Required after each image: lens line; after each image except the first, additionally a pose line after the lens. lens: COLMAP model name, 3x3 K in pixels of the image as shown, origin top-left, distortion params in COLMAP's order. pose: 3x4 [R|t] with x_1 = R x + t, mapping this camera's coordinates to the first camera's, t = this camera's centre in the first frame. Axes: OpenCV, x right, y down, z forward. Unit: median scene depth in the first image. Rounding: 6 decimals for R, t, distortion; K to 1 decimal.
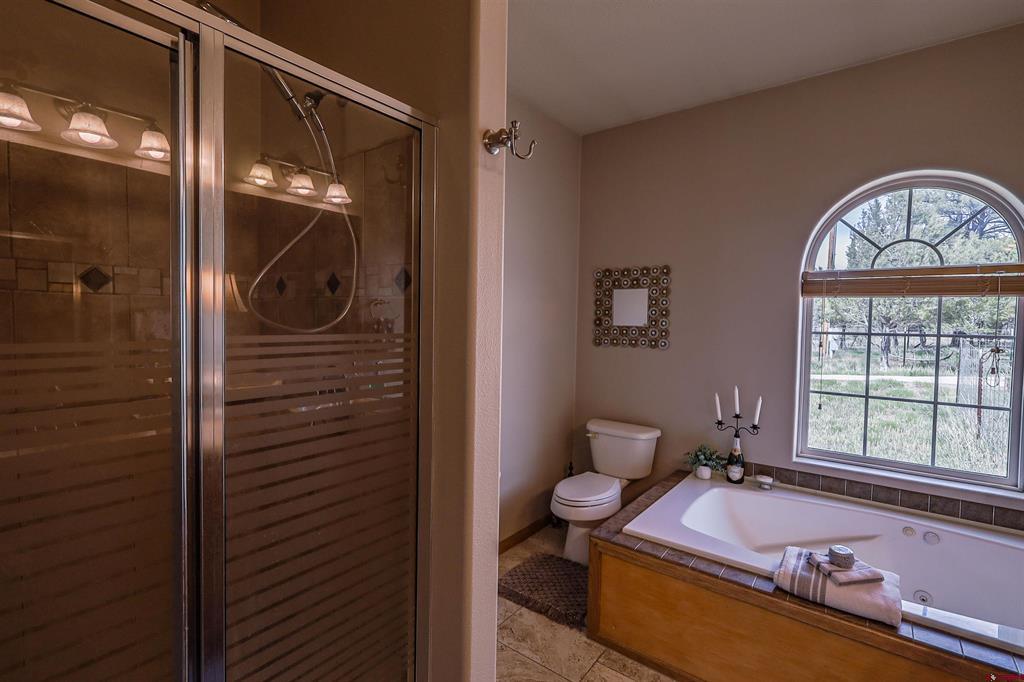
lens RADIAL K [[470.7, 0, 513.3], [0, 470.7, 341.3], [0, 0, 1]] dist [-0.005165, 0.001506]
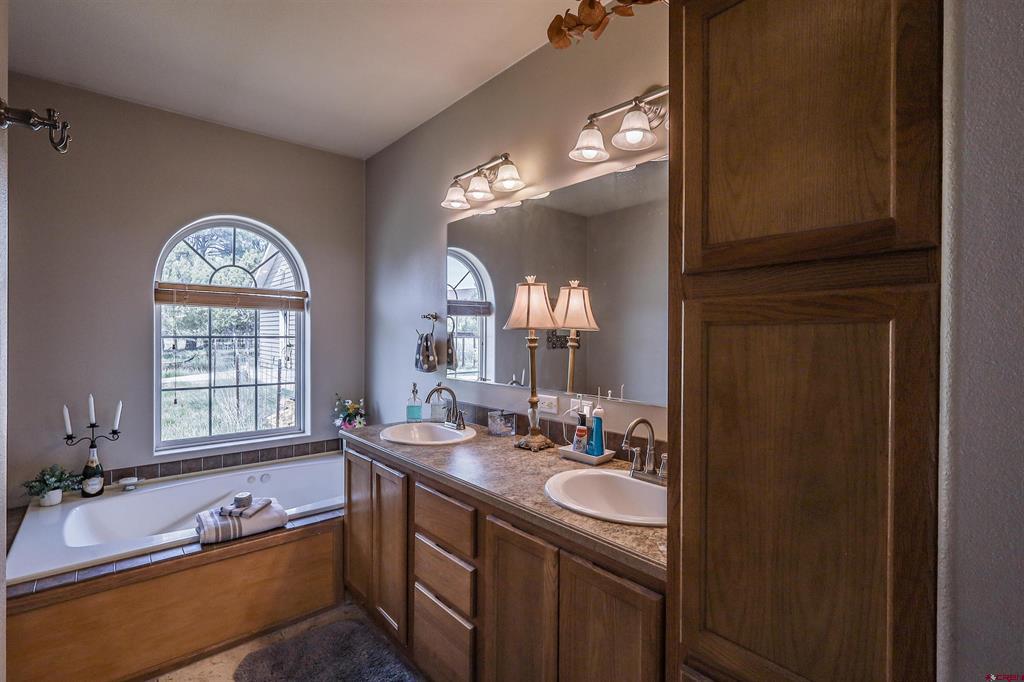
lens RADIAL K [[470.7, 0, 510.5], [0, 470.7, 340.7], [0, 0, 1]] dist [-0.005165, 0.001506]
pose [[0.197312, -0.024417, 0.980037, -0.302492], [0.040141, 0.999053, 0.016810, 0.005532], [-0.979518, 0.036023, 0.198106, -0.025512]]
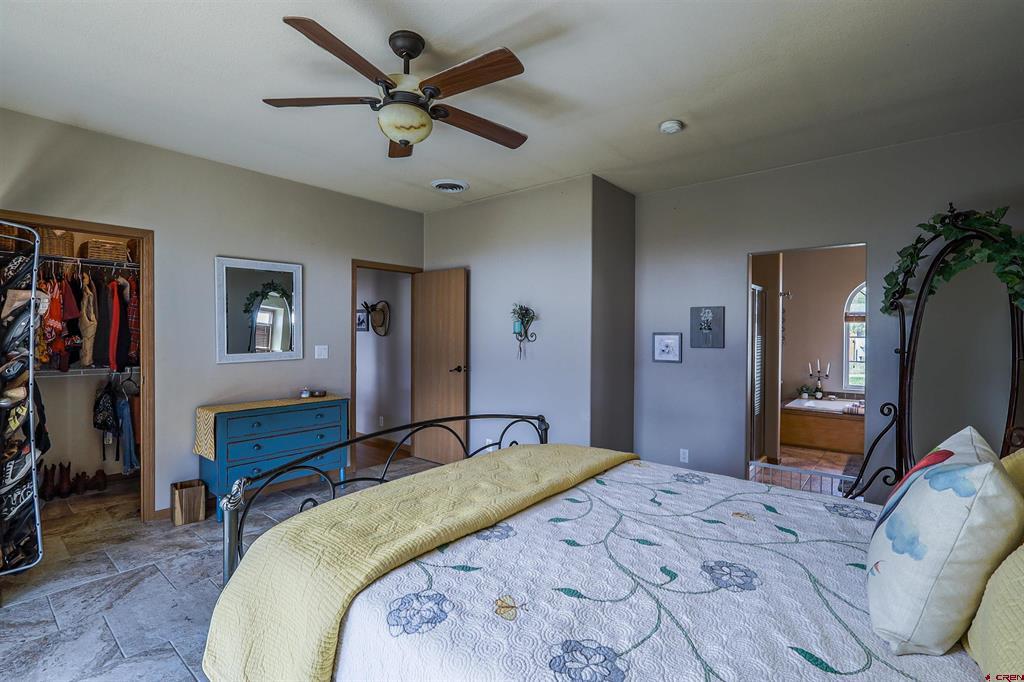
lens RADIAL K [[470.7, 0, 508.6], [0, 470.7, 339.3], [0, 0, 1]] dist [-0.005165, 0.001506]
pose [[0.998921, -0.011389, -0.045034, -1.078411], [0.009838, 0.999355, -0.034523, 0.063918], [0.045398, 0.034043, 0.998389, -1.596285]]
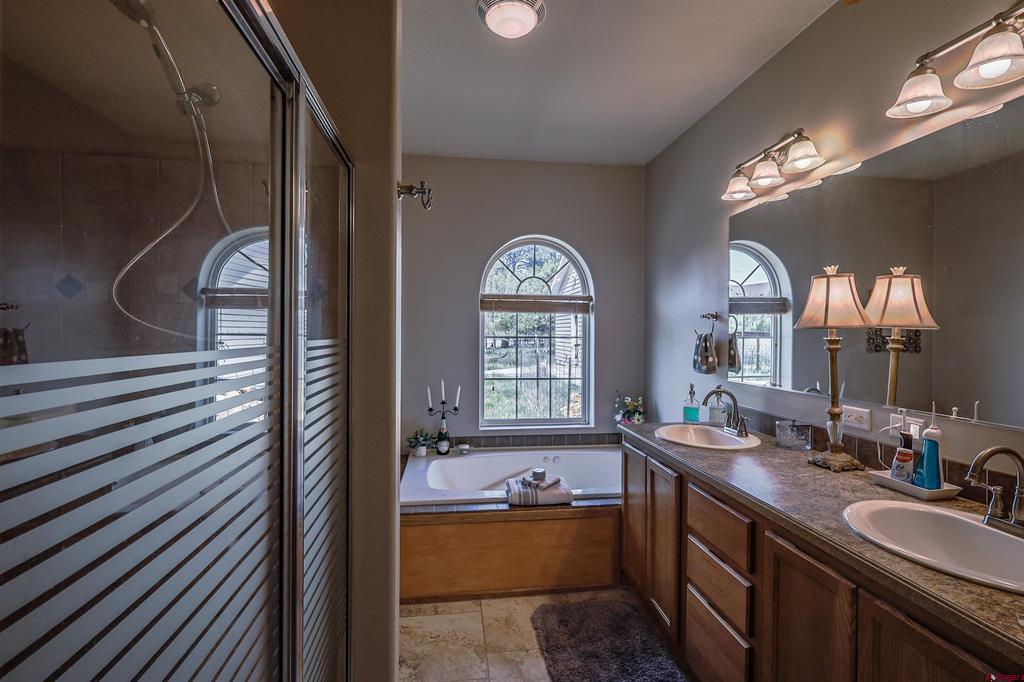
lens RADIAL K [[470.7, 0, 510.5], [0, 470.7, 342.9], [0, 0, 1]] dist [-0.005165, 0.001506]
pose [[0.706686, -0.025109, 0.707082, -0.323558], [0.038196, 0.999267, -0.002690, 0.006236], [-0.706496, 0.028909, 0.707127, -0.053408]]
